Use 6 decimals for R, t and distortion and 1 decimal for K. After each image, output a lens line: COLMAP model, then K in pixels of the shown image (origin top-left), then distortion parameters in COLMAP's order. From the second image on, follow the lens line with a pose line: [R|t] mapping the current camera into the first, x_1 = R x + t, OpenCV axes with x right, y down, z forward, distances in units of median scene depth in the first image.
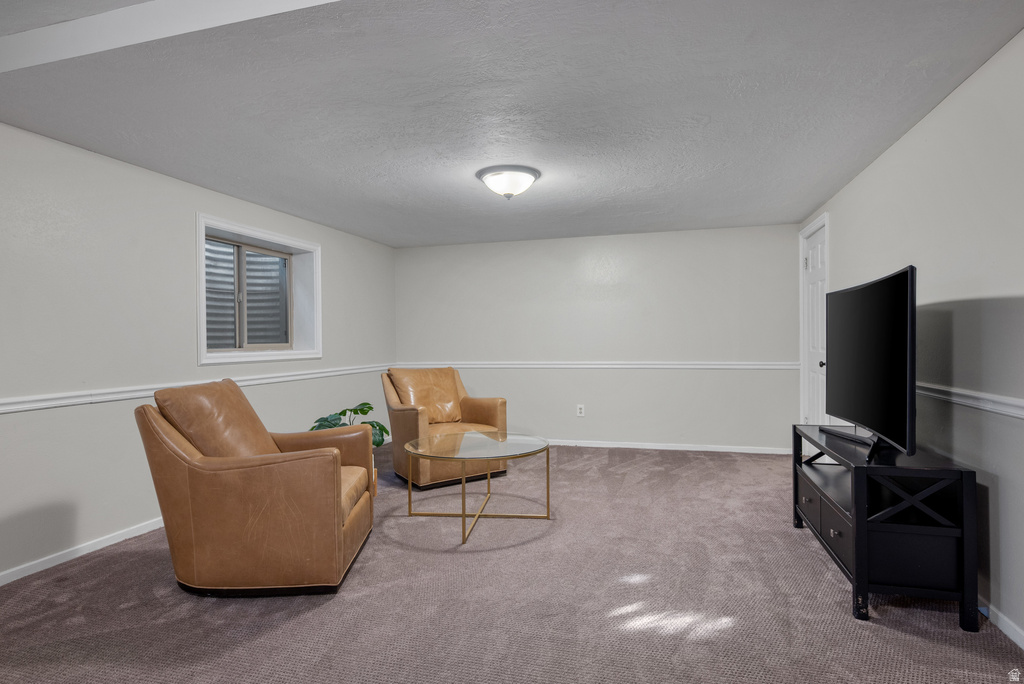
lens RADIAL K [[542.2, 0, 512.0], [0, 542.2, 342.0], [0, 0, 1]] dist [-0.000316, -0.000126]
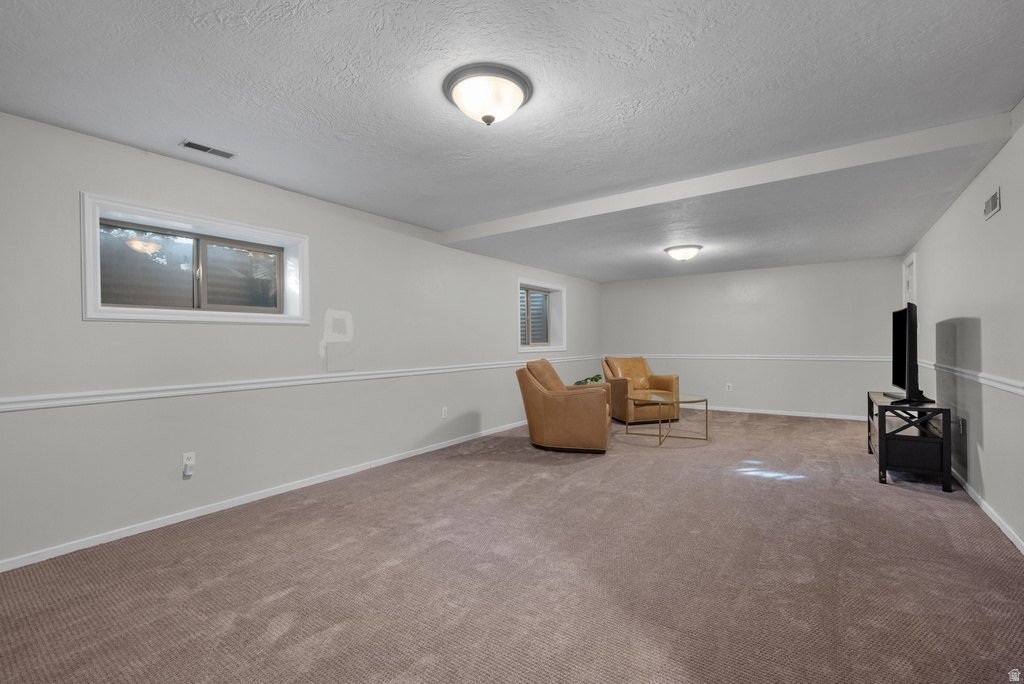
lens RADIAL K [[444.0, 0, 522.3], [0, 444.0, 342.1], [0, 0, 1]] dist [0.009279, 0.000100]
pose [[0.949620, 0.001395, -0.313401, -0.043663], [-0.001459, 0.999999, 0.000029, 0.002007], [0.313400, 0.000429, 0.949621, -0.495356]]
